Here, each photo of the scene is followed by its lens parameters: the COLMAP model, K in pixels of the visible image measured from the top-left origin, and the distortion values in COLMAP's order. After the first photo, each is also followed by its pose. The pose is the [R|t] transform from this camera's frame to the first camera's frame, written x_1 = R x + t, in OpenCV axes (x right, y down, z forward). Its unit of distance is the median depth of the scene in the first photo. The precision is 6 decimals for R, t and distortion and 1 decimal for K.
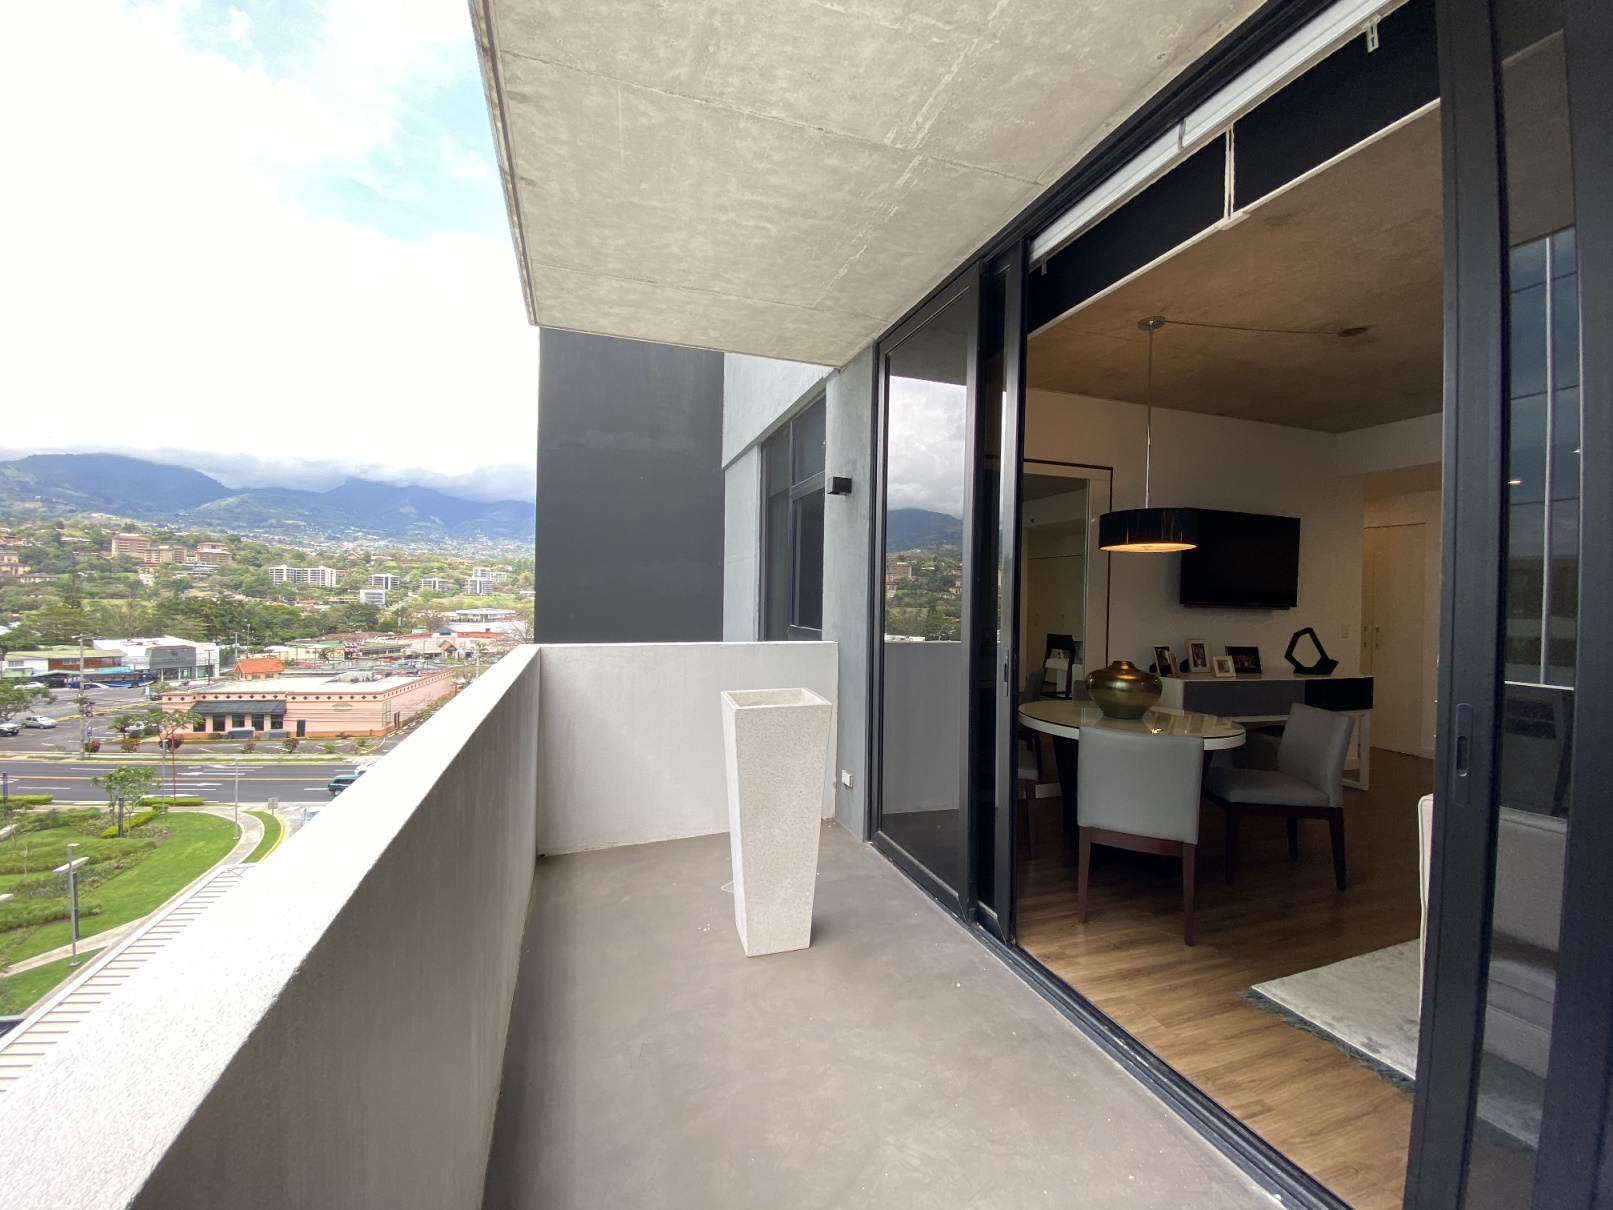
lens RADIAL K [[648.2, 0, 806.5], [0, 648.2, 605.0], [0, 0, 1]] dist [0.037113, -0.022876]
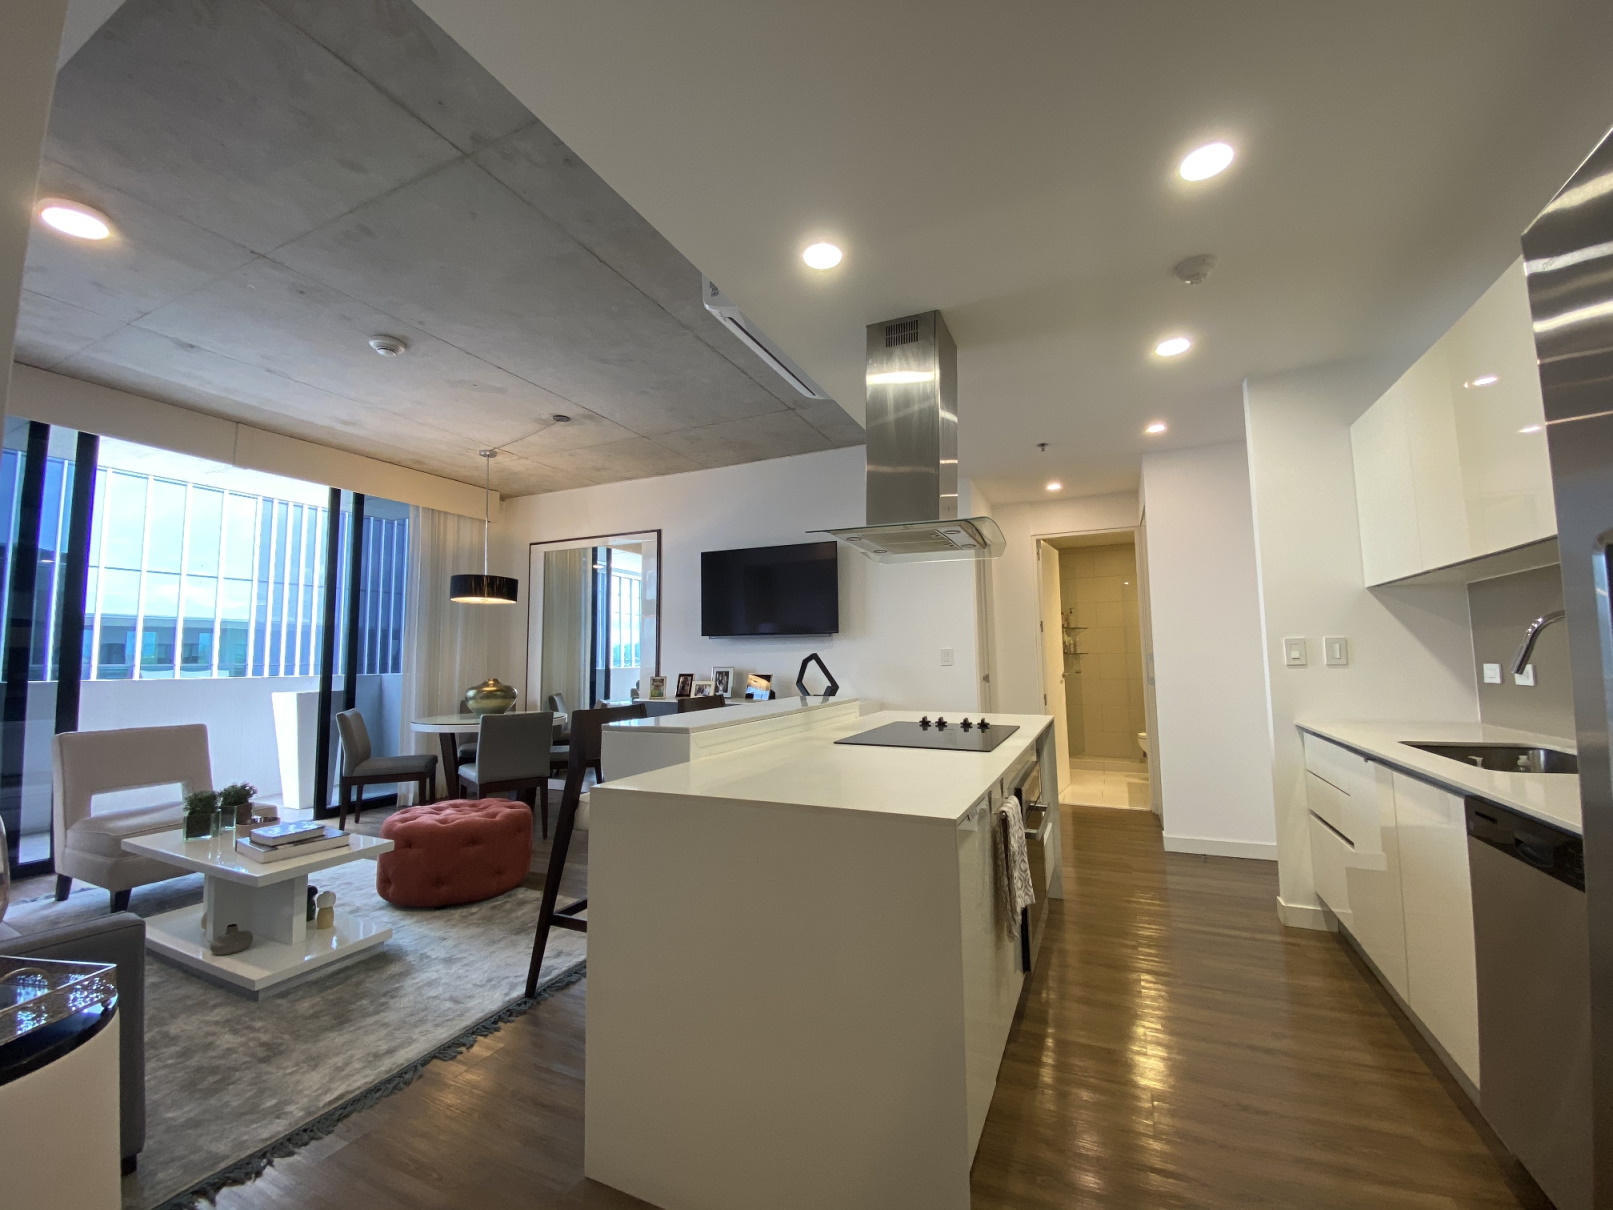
lens RADIAL K [[648.2, 0, 806.5], [0, 648.2, 605.0], [0, 0, 1]] dist [0.037113, -0.022876]
pose [[0.727249, -0.088383, -0.680660, 1.514881], [0.016866, 0.993676, -0.111007, 0.074675], [0.686167, 0.069250, 0.724140, 0.317030]]
